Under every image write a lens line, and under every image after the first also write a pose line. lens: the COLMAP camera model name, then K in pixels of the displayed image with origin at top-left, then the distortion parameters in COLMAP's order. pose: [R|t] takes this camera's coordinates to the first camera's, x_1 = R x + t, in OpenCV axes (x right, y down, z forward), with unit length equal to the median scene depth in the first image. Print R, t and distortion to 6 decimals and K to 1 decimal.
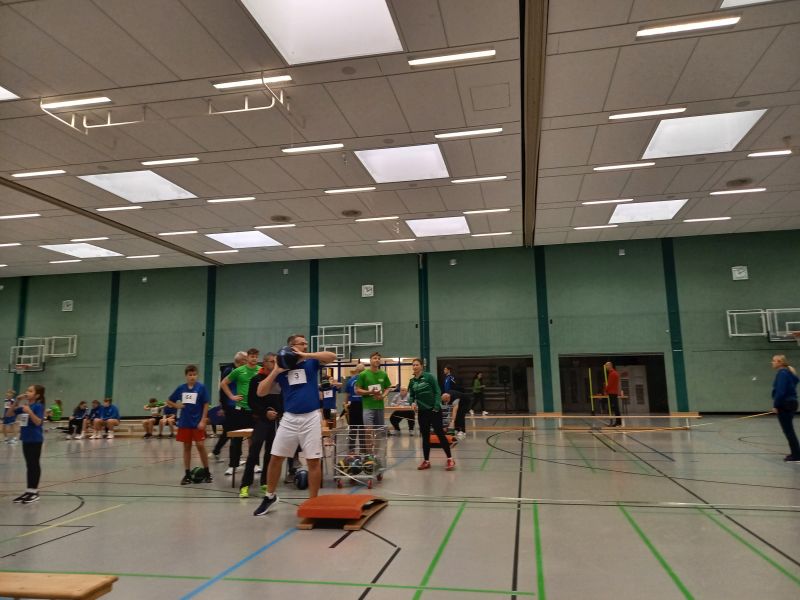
lens RADIAL K [[582.8, 0, 400.6], [0, 582.8, 293.3], [0, 0, 1]] dist [0.060756, -0.057601]
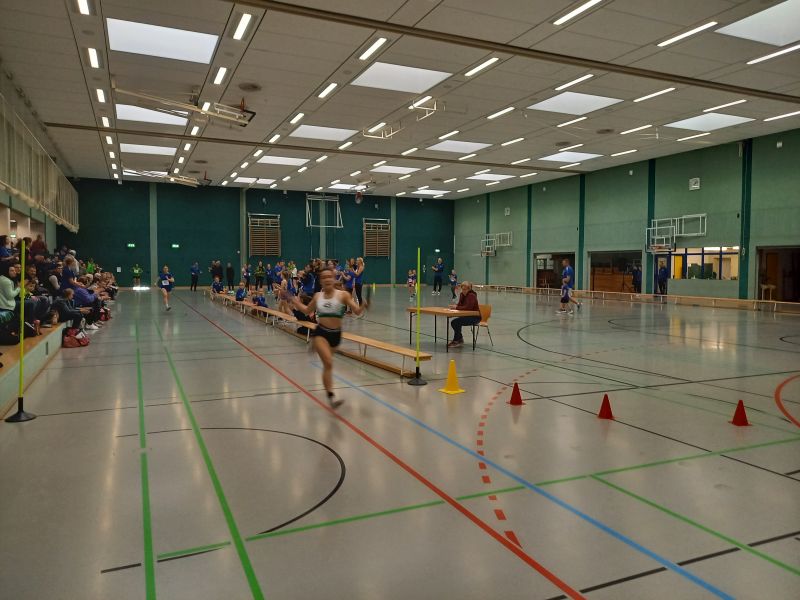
lens RADIAL K [[593.7, 0, 396.7], [0, 593.7, 279.6], [0, 0, 1]] dist [0.057878, -0.062975]
pose [[0.573935, 0.038344, -0.818003, 0.537123], [0.109916, 0.986257, 0.123351, -0.026745], [0.811491, -0.160707, 0.561833, -0.073115]]
